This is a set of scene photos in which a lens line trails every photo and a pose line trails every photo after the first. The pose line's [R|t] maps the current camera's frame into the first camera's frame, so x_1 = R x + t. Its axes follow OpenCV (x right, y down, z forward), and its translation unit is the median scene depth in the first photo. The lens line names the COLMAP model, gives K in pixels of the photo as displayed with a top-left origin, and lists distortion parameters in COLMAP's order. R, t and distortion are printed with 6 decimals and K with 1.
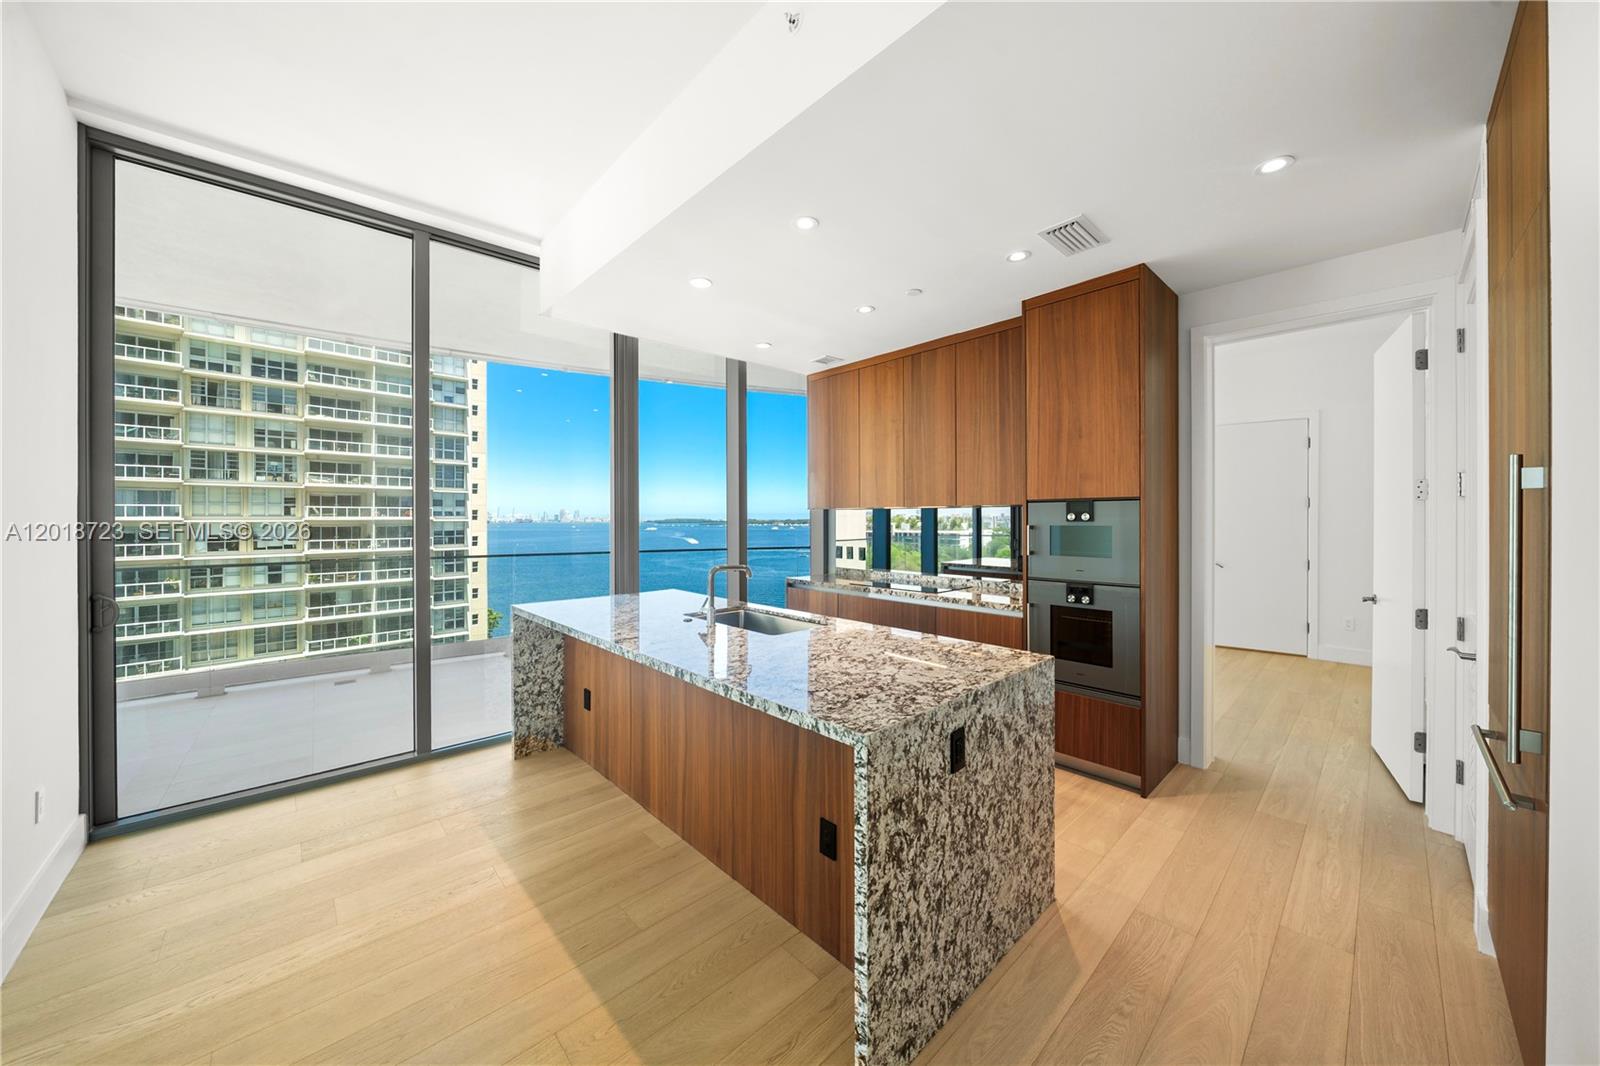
lens RADIAL K [[561.4, 0, 804.4], [0, 561.4, 516.3], [0, 0, 1]] dist [-0.006406, -0.000140]
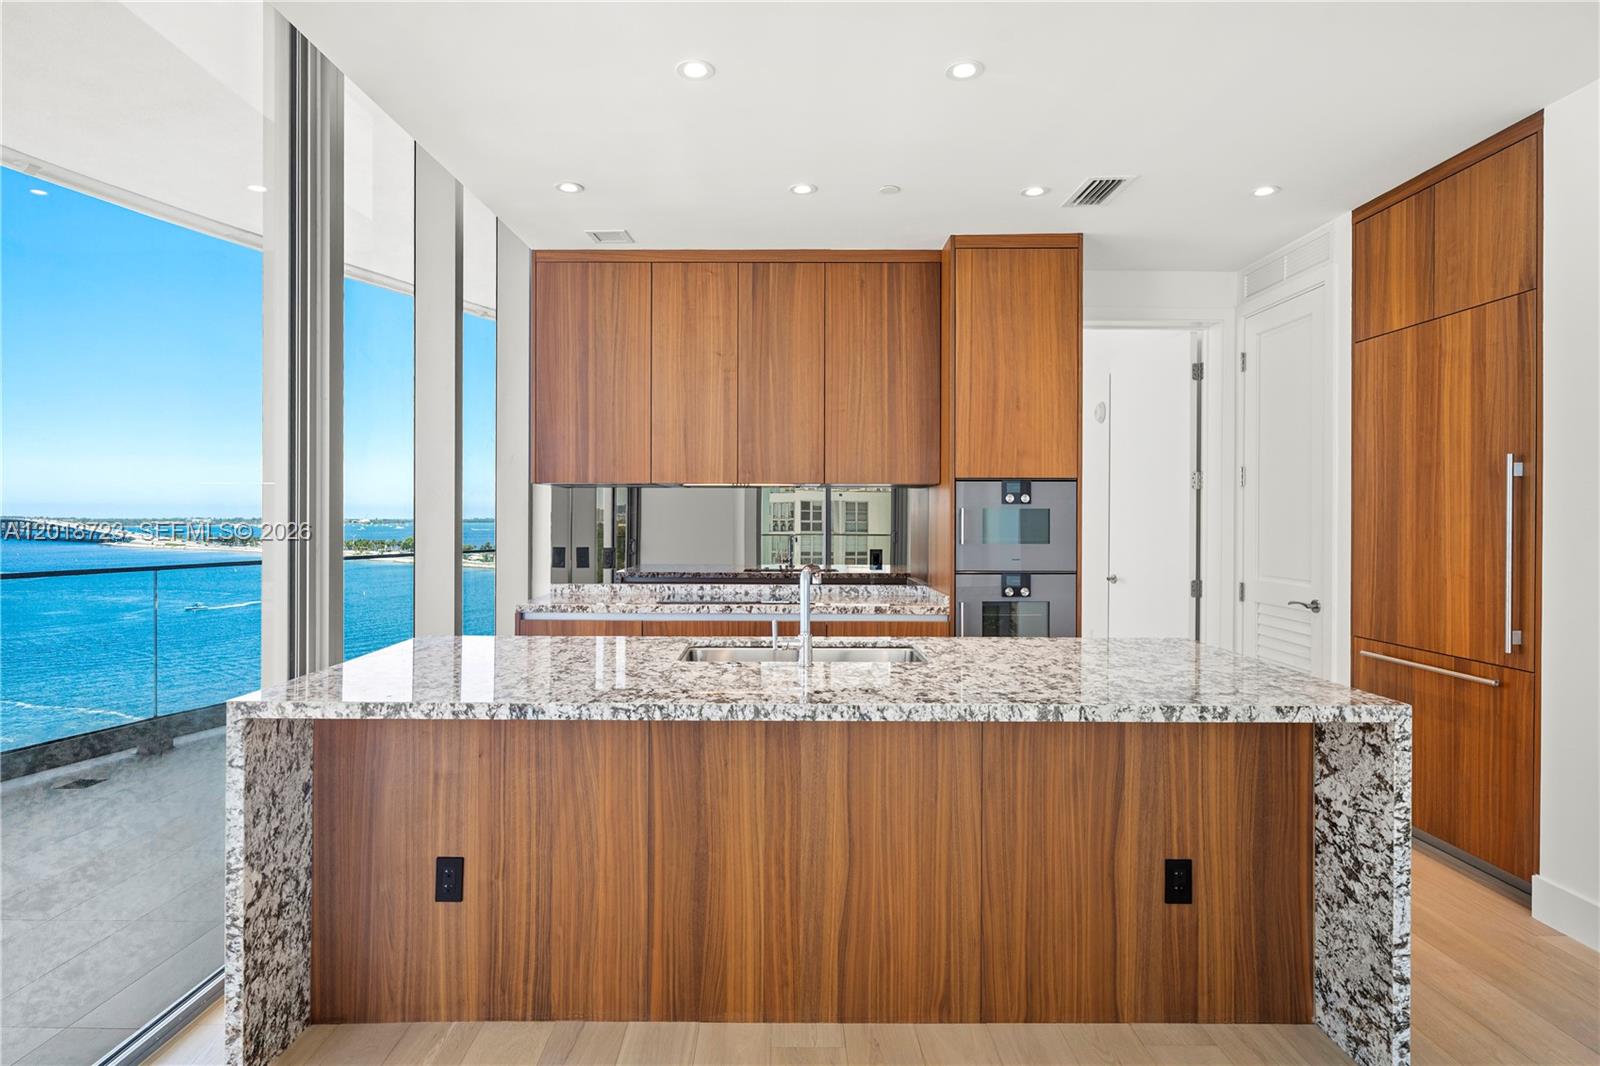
lens RADIAL K [[856.4, 0, 796.9], [0, 856.4, 517.0], [0, 0, 1]] dist [-0.003517, 0.002225]
pose [[0.682916, 0.003912, 0.730486, -0.734800], [-0.006666, 0.999977, 0.000877, 0.030869], [-0.730466, -0.005468, 0.682927, 0.333233]]
